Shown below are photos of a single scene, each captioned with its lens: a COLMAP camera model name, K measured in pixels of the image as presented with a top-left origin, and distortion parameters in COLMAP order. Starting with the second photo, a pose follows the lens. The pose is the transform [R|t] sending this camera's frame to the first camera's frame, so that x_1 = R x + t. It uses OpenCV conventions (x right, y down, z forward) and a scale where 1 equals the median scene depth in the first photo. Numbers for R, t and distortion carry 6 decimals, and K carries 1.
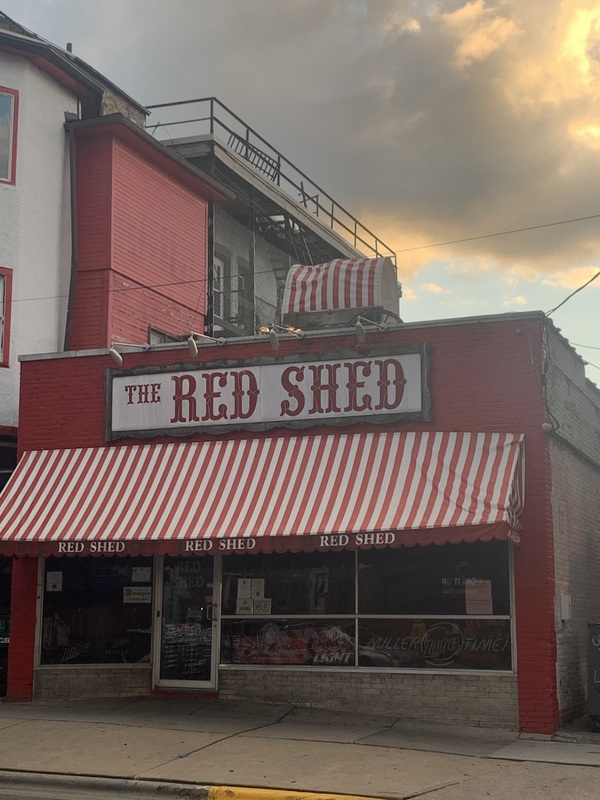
lens RADIAL K [[1278.2, 0, 299.8], [0, 1278.2, 403.3], [0, 0, 1]] dist [0.069917, 0.000000]
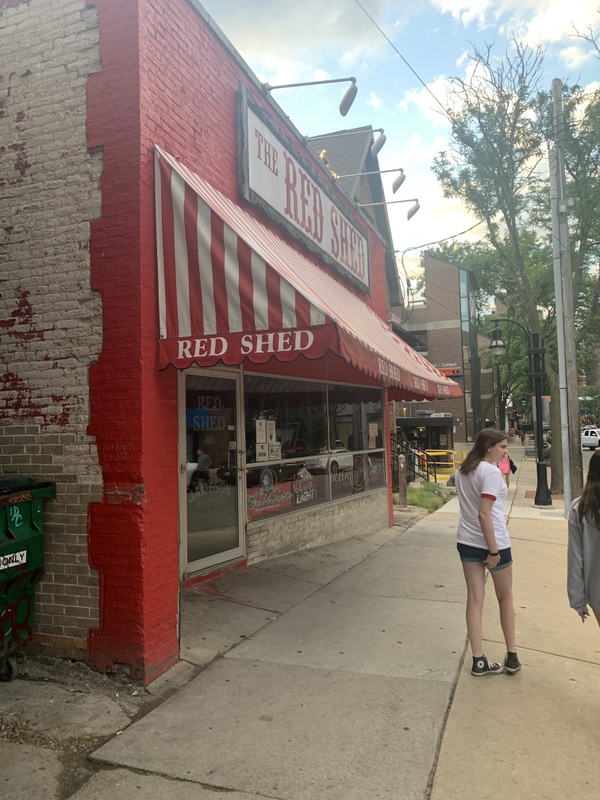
lens RADIAL K [[620.2, 0, 298.0], [0, 620.2, 395.5], [0, 0, 1]] dist [0.019017, -0.017220]
pose [[-0.029030, 0.054359, 0.998099, -0.464984], [-0.136033, 0.989016, -0.057821, 0.143315], [-0.990279, -0.137453, -0.021317, 0.999813]]
